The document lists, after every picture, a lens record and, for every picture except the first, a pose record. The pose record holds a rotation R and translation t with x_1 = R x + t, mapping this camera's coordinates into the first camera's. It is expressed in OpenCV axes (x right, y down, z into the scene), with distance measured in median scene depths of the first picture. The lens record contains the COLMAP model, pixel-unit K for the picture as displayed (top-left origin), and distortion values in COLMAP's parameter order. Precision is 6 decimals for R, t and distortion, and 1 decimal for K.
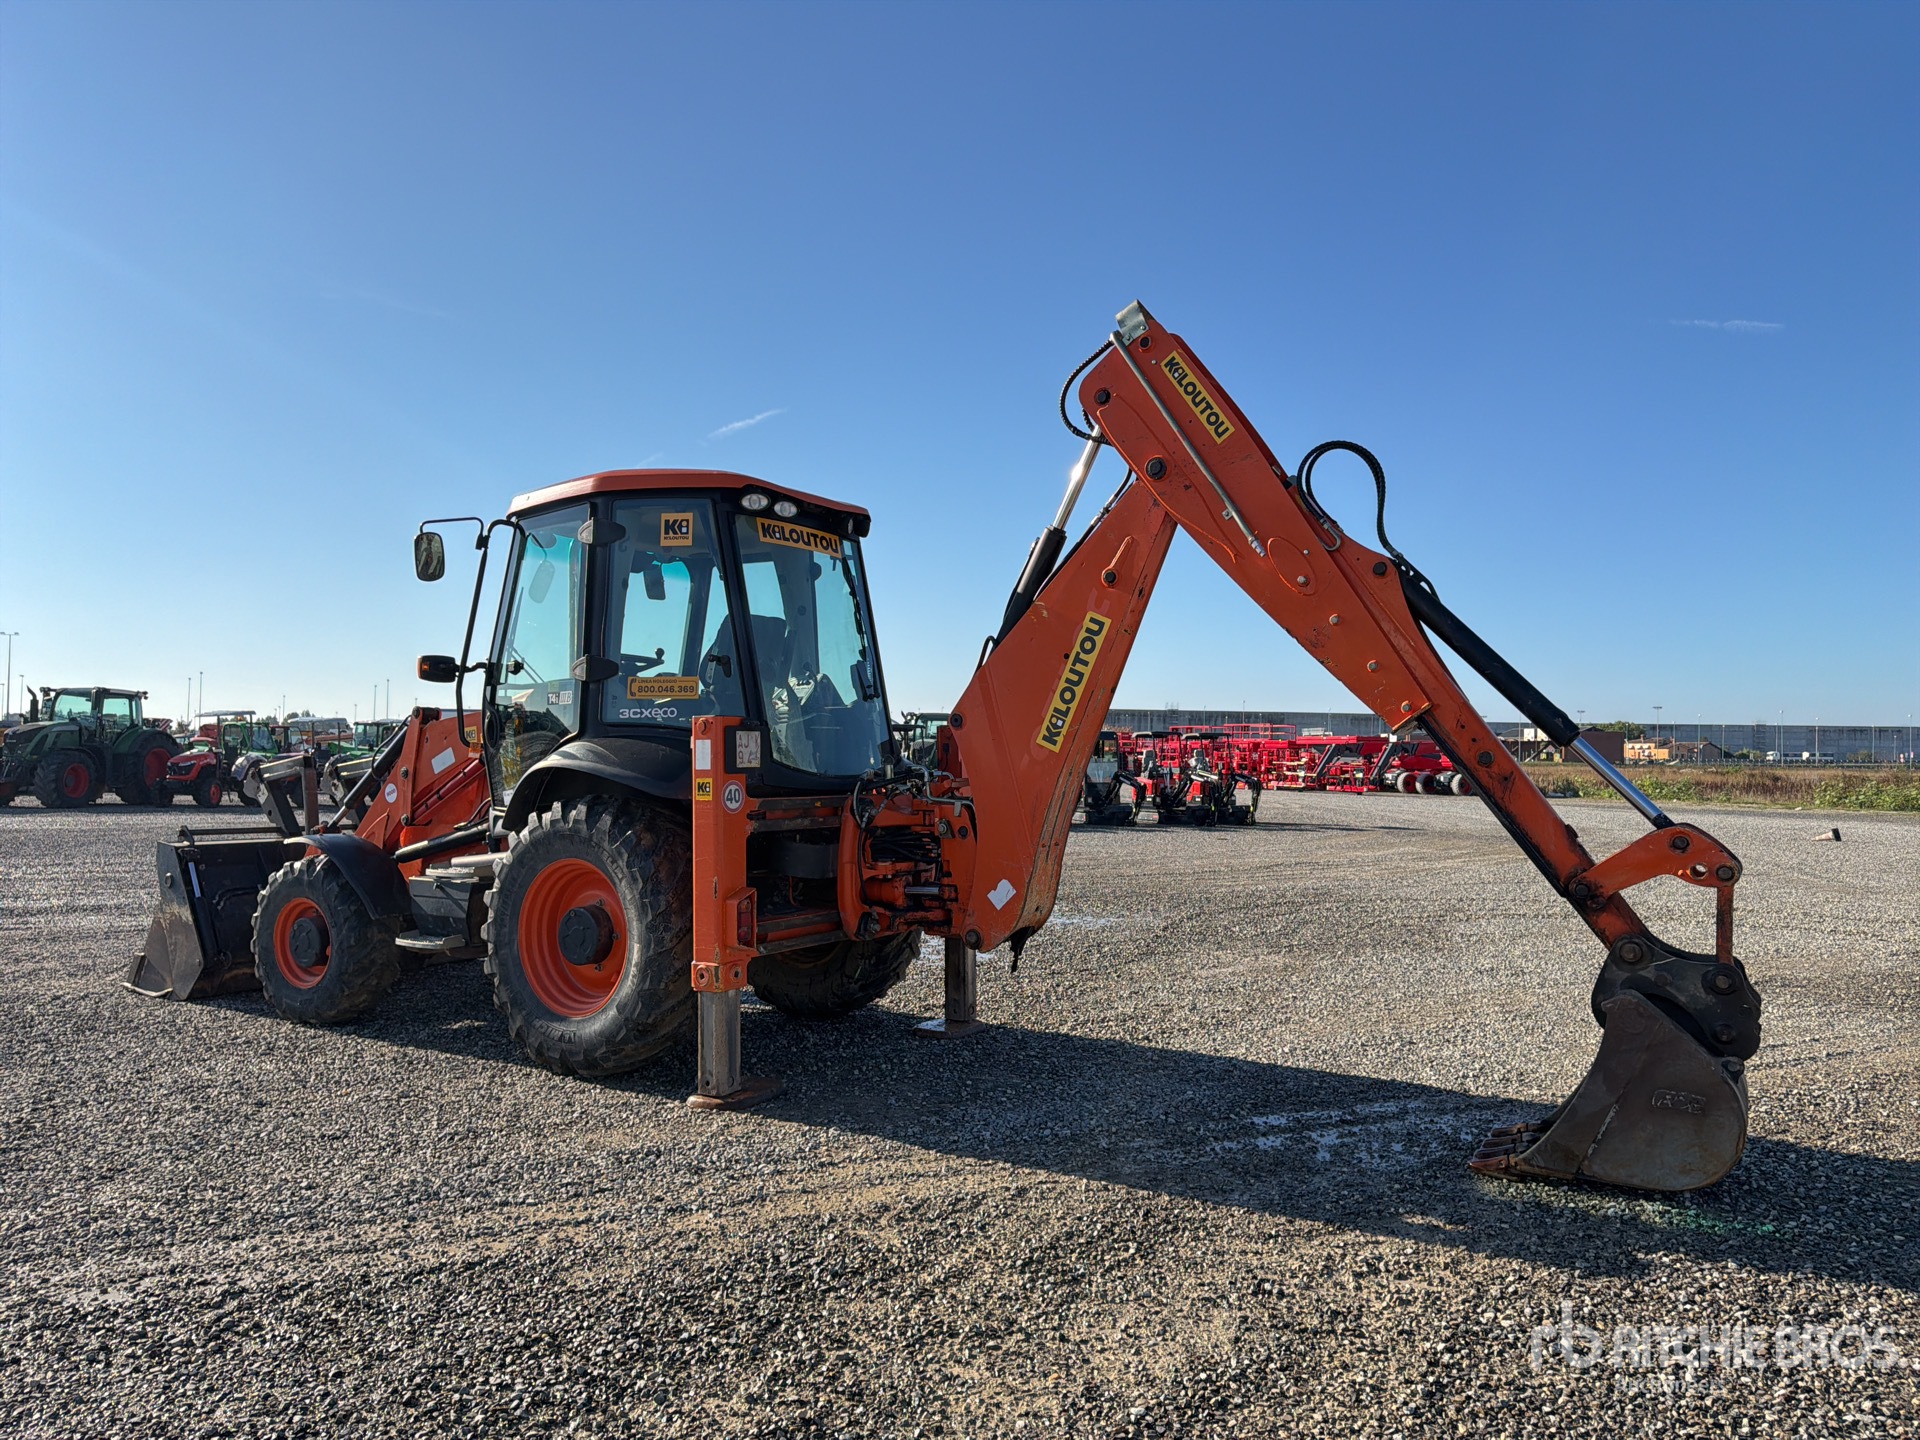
lens RADIAL K [[1393.4, 0, 942.0], [0, 1393.4, 721.1], [0, 0, 1]] dist [0.087697, -0.115908]
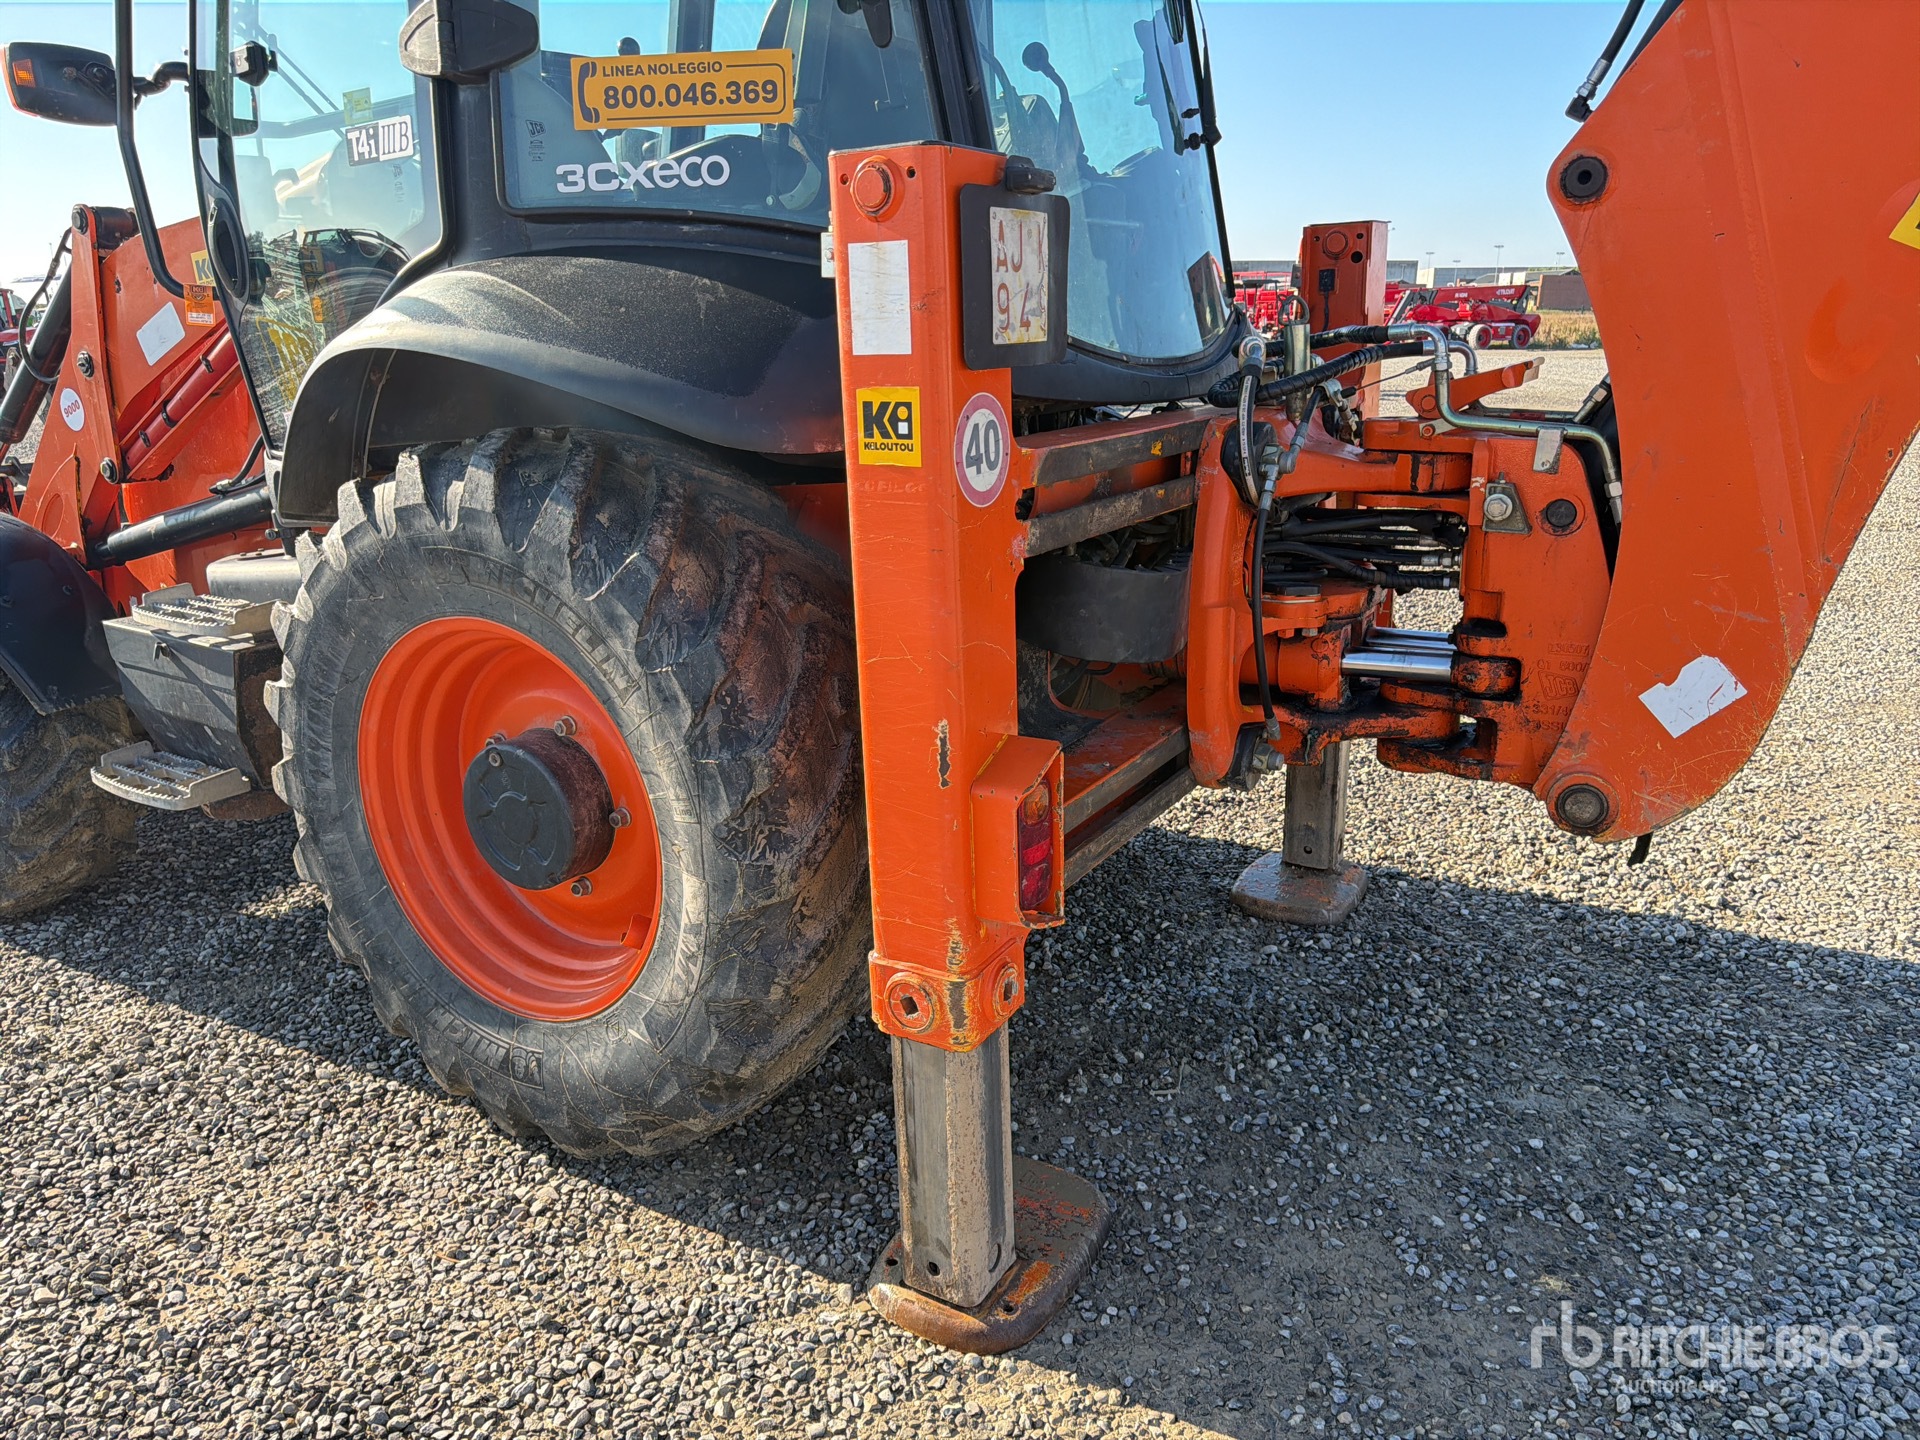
lens RADIAL K [[1403.1, 0, 961.4], [0, 1403.1, 783.5], [0, 0, 1]] dist [0.079168, -0.116975]
pose [[0.998581, -0.033190, 0.041639, -0.156526], [0.017219, 0.941234, 0.337315, 0.018420], [-0.050388, -0.336119, 0.940471, 0.642518]]
